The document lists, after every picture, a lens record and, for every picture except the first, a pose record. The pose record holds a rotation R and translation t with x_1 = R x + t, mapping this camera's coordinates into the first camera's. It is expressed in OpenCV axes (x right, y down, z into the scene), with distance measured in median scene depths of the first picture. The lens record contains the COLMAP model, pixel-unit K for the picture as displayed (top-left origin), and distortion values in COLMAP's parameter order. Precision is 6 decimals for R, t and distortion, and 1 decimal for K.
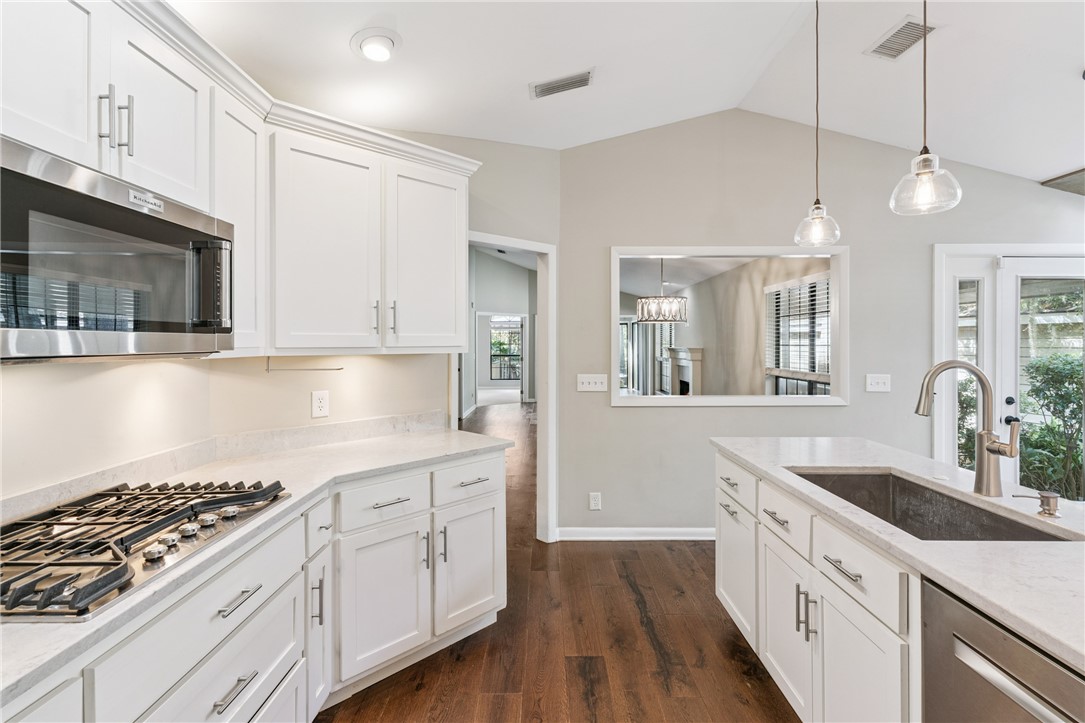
lens RADIAL K [[515.0, 0, 535.5], [0, 515.0, 353.0], [0, 0, 1]] dist [0.000569, -0.001153]
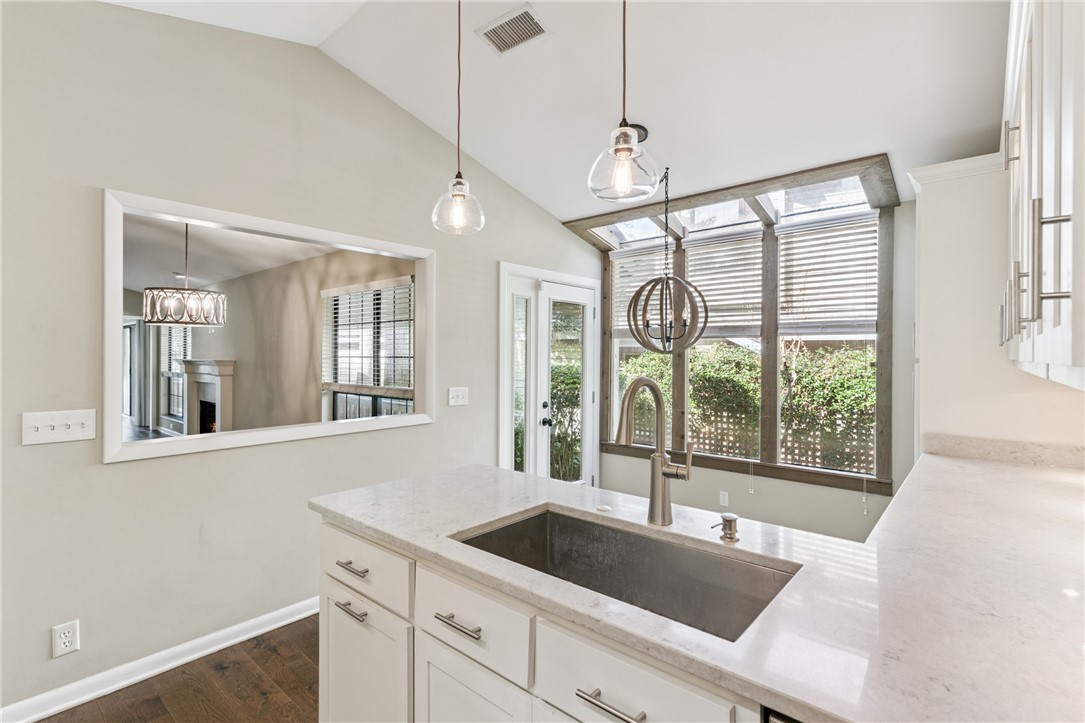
lens RADIAL K [[515.0, 0, 535.5], [0, 515.0, 353.0], [0, 0, 1]] dist [0.000569, -0.001153]
pose [[0.644337, 0.004984, 0.764725, 0.015427], [0.011221, 0.999809, -0.015971, -0.005762], [-0.764659, 0.018871, 0.644159, 0.243328]]
